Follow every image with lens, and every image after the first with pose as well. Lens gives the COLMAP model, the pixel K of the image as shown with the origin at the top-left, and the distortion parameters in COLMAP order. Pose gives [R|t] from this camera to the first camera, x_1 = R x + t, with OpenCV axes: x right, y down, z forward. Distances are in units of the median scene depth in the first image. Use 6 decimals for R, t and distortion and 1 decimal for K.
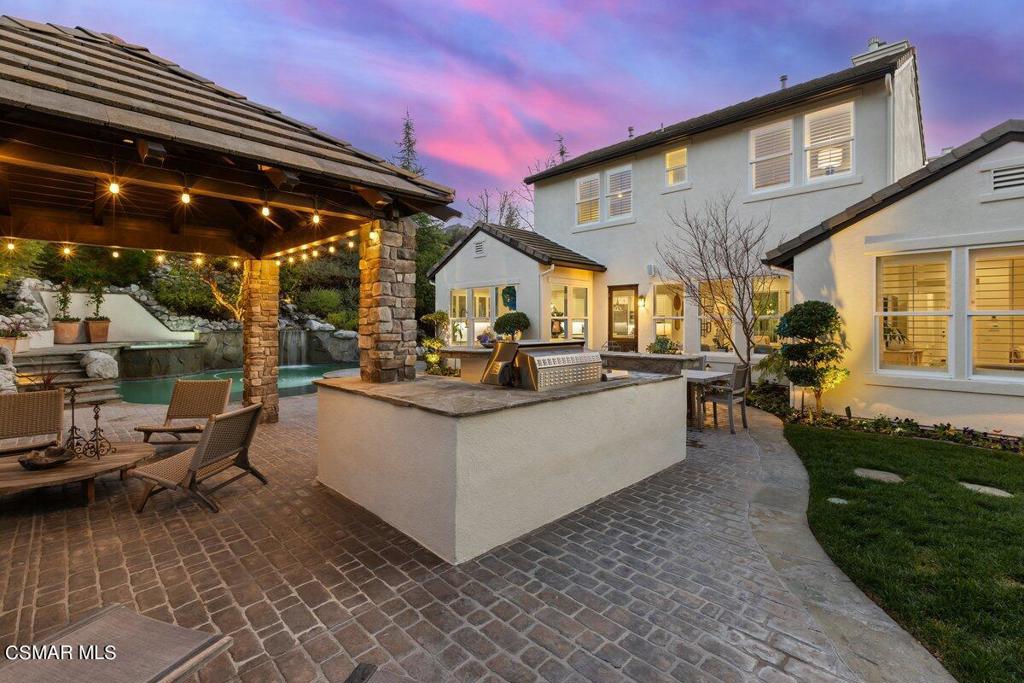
lens RADIAL K [[454.1, 0, 513.0], [0, 454.1, 330.8], [0, 0, 1]] dist [-0.001287, 0.000390]
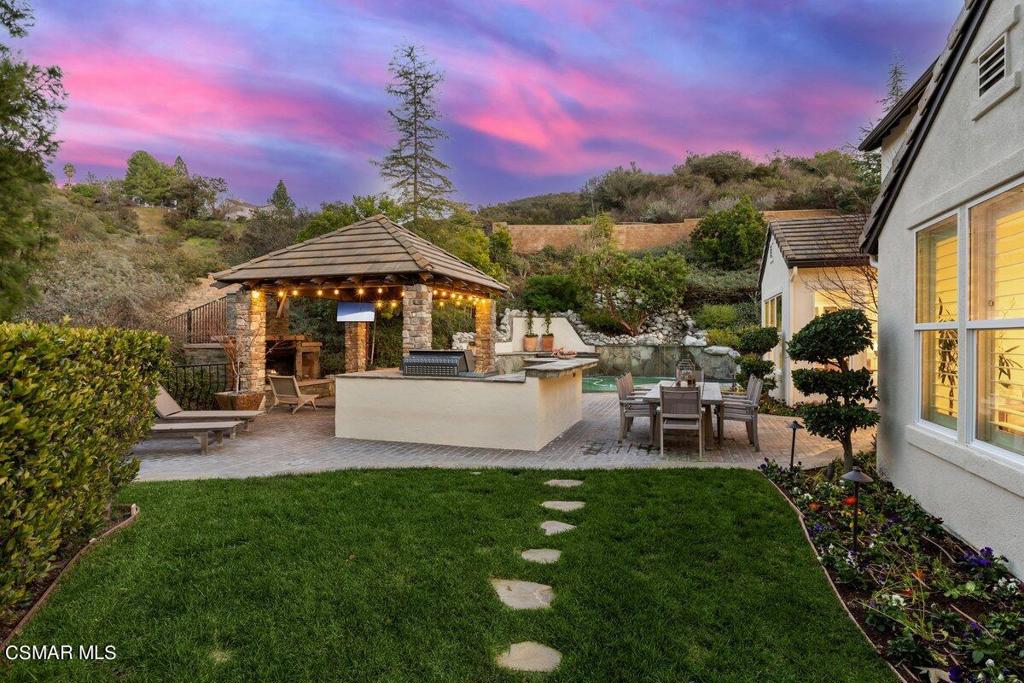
lens RADIAL K [[557.1, 0, 522.2], [0, 557.1, 330.5], [0, 0, 1]] dist [0.004712, -0.001173]
pose [[0.475610, -0.007163, -0.879627, 0.611058], [-0.020692, 0.999599, -0.019328, -0.004449], [0.879413, 0.027394, 0.475271, 0.088607]]
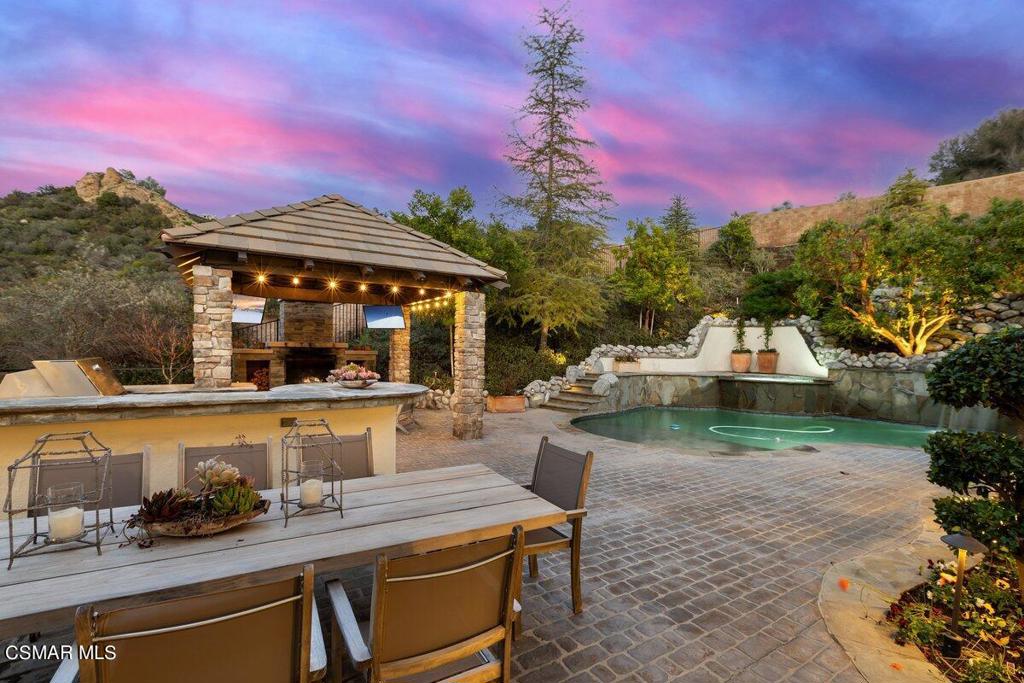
lens RADIAL K [[454.1, 0, 508.6], [0, 454.1, 365.5], [0, 0, 1]] dist [-0.001287, 0.000390]
pose [[-0.232160, 0.032794, -0.972125, 0.252494], [-0.041345, 0.998195, 0.043547, -0.013820], [0.971798, 0.050302, -0.230385, 0.671585]]
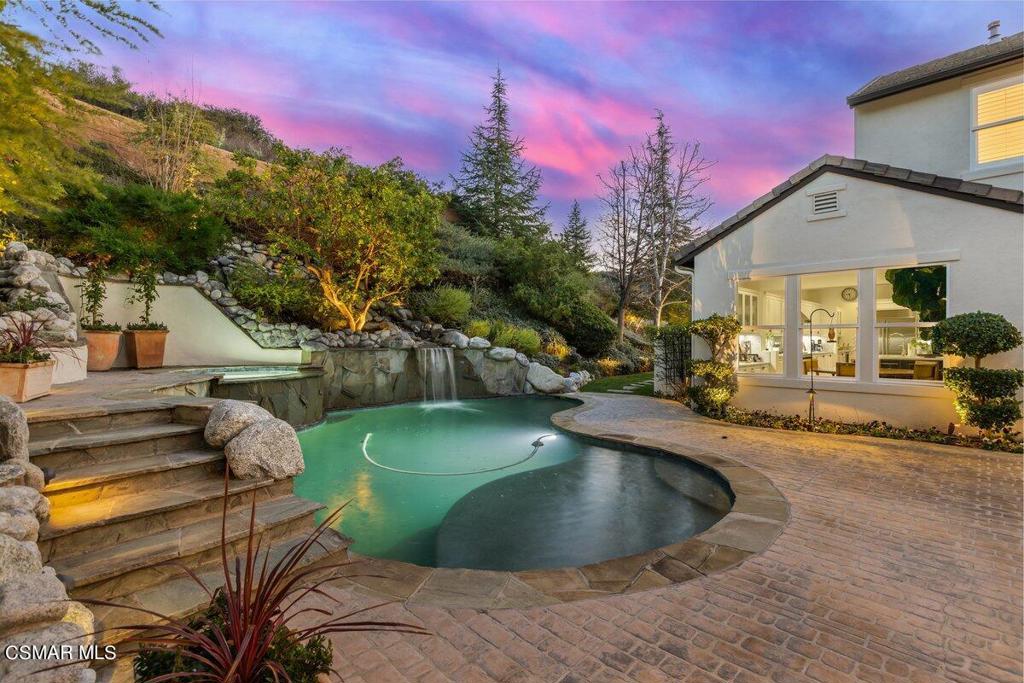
lens RADIAL K [[475.2, 0, 513.8], [0, 475.2, 346.6], [0, 0, 1]] dist [-0.002980, 0.000227]
pose [[0.999997, 0.000658, 0.002287, -0.452941], [-0.000647, 0.999989, -0.004568, 0.001280], [-0.002290, 0.004566, 0.999987, 0.396024]]
